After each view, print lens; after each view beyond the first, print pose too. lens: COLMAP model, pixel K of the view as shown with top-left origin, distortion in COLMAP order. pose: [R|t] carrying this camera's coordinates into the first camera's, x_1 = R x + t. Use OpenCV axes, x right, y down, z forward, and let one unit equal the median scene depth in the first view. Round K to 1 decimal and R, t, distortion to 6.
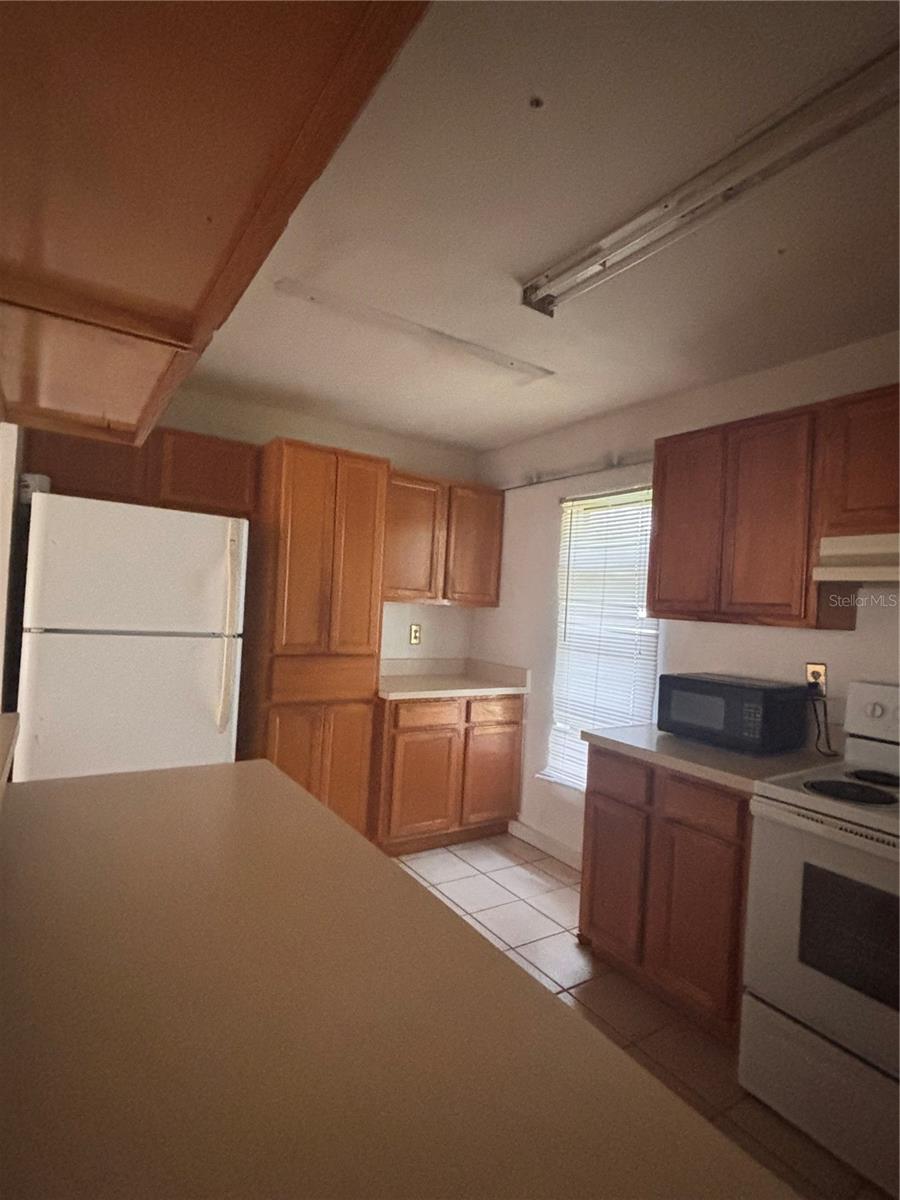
lens RADIAL K [[611.6, 0, 451.9], [0, 611.6, 602.5], [0, 0, 1]] dist [-0.002026, -0.000684]
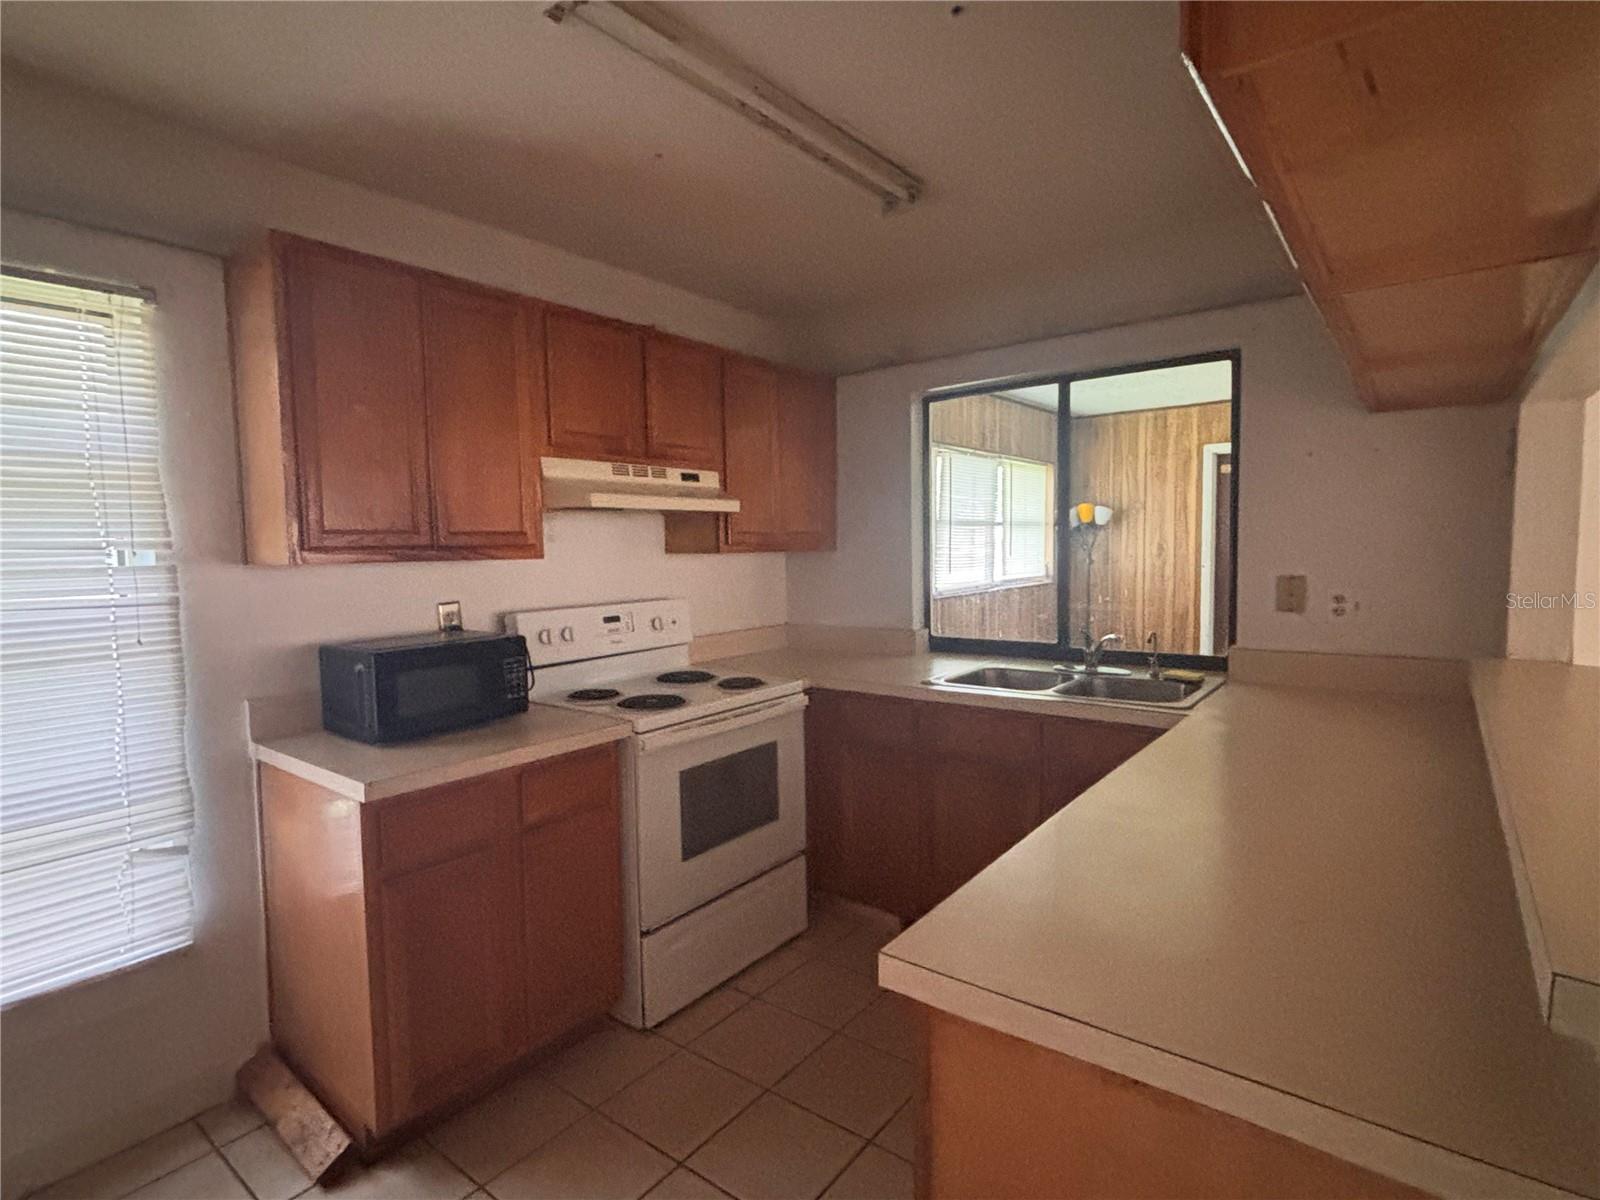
lens RADIAL K [[815.4, 0, 796.9], [0, 815.4, 601.7], [0, 0, 1]] dist [-0.002026, -0.000684]
pose [[-0.325456, -0.117052, 0.938284, -0.603904], [0.000193, 0.992300, 0.123857, -0.038752], [-0.945557, 0.040491, -0.322928, 0.936981]]
